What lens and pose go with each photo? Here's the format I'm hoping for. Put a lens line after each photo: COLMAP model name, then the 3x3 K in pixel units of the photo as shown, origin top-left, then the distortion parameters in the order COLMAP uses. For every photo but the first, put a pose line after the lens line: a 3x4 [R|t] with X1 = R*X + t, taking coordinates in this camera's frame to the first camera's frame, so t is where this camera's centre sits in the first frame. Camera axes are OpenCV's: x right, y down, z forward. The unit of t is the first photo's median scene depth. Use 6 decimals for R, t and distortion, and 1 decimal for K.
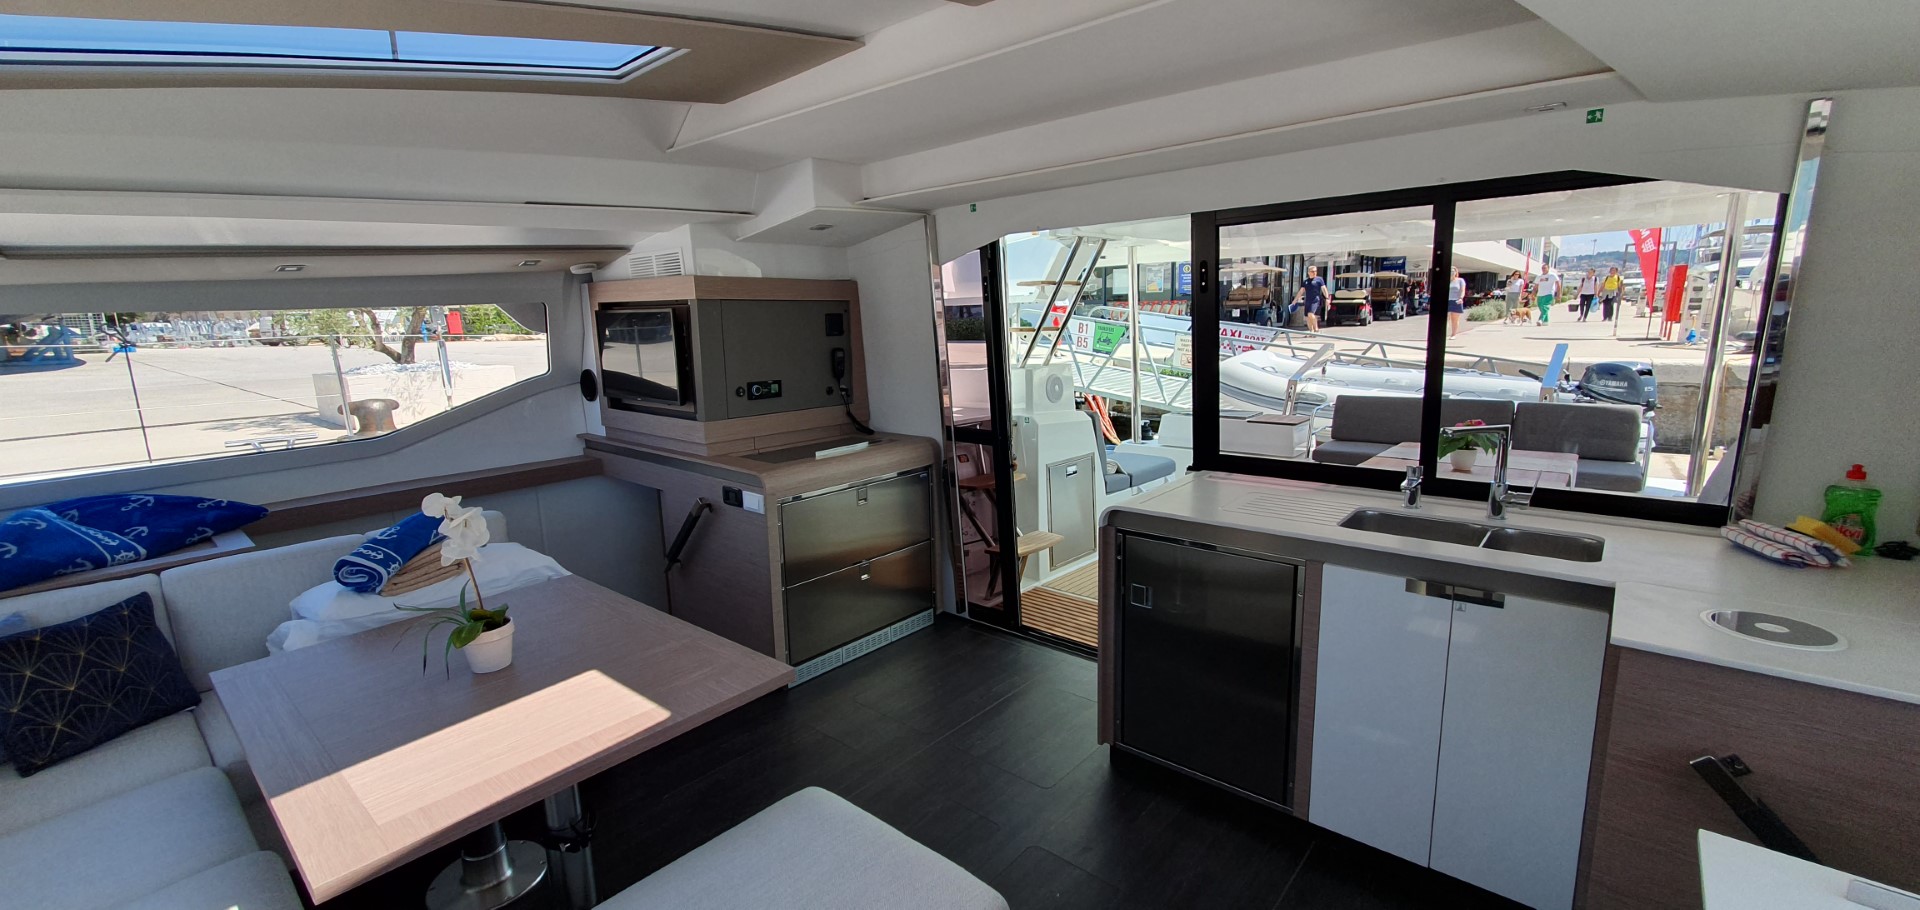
lens RADIAL K [[770.3, 0, 960.0], [0, 770.3, 455.0], [0, 0, 1]] dist [0.000531, 0.000048]
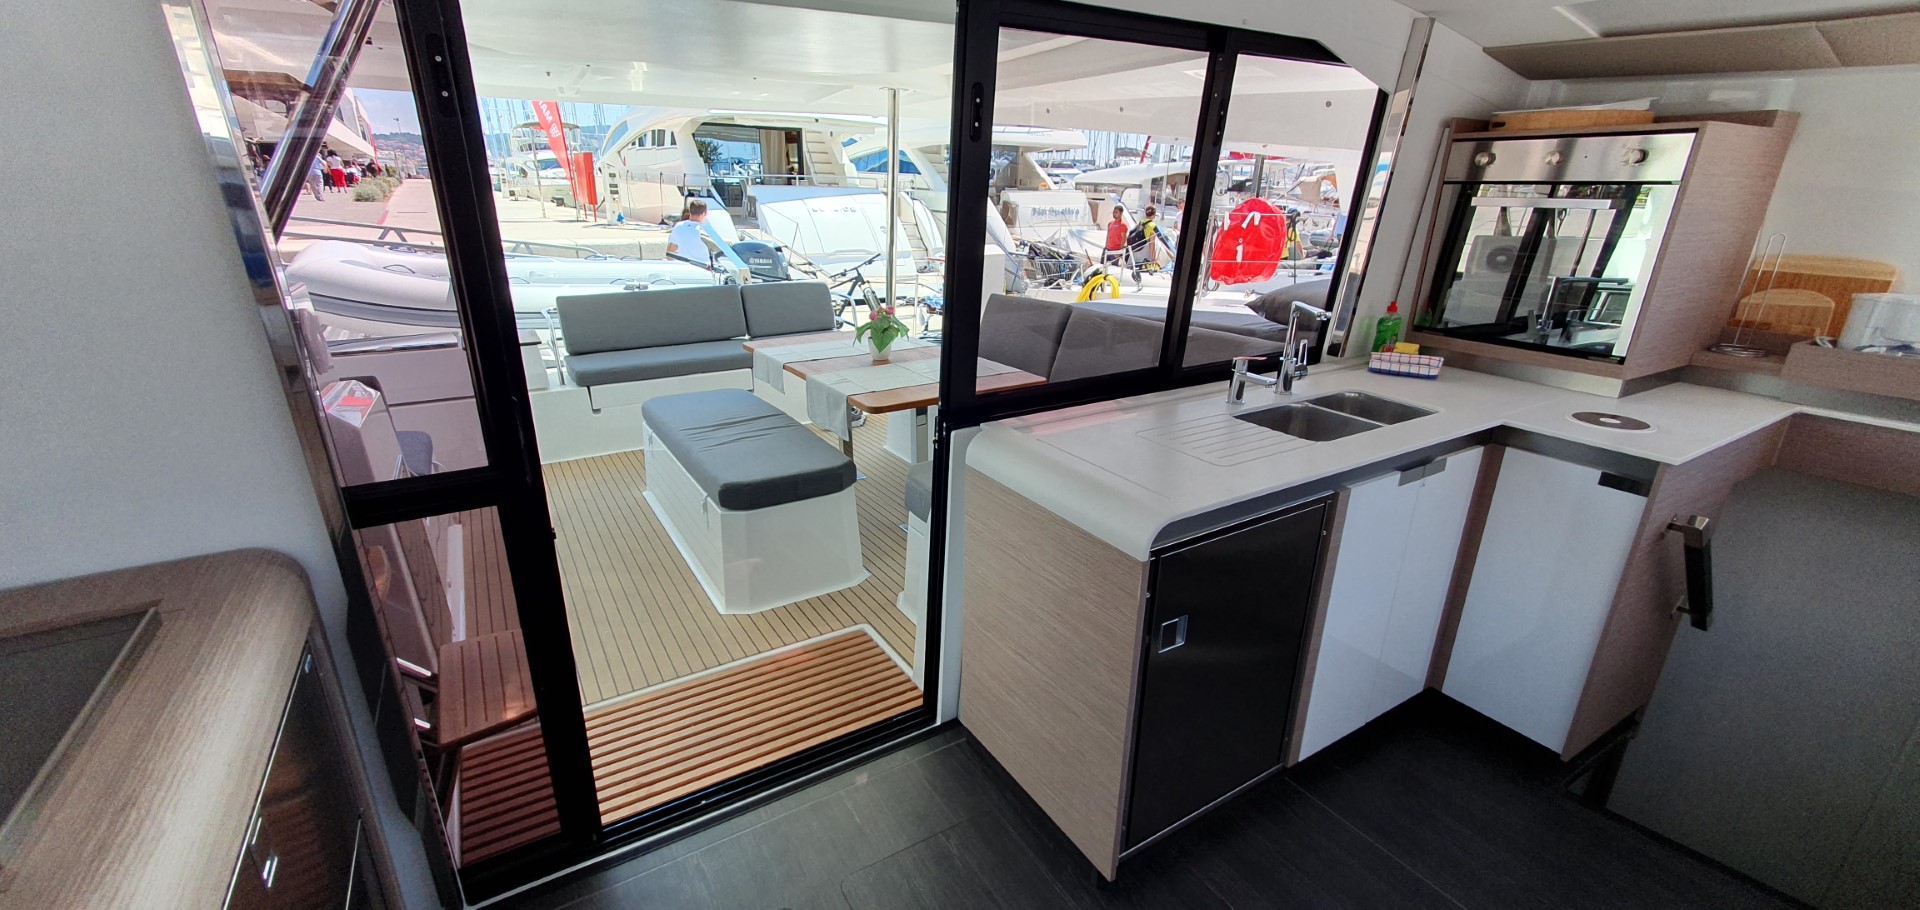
lens RADIAL K [[770.3, 0, 960.0], [0, 770.3, 455.0], [0, 0, 1]] dist [0.000531, 0.000048]
pose [[0.292846, -0.281121, 0.913900, -0.242027], [0.145584, 0.957768, 0.247964, -0.094248], [-0.945011, 0.060434, 0.321405, 0.638797]]
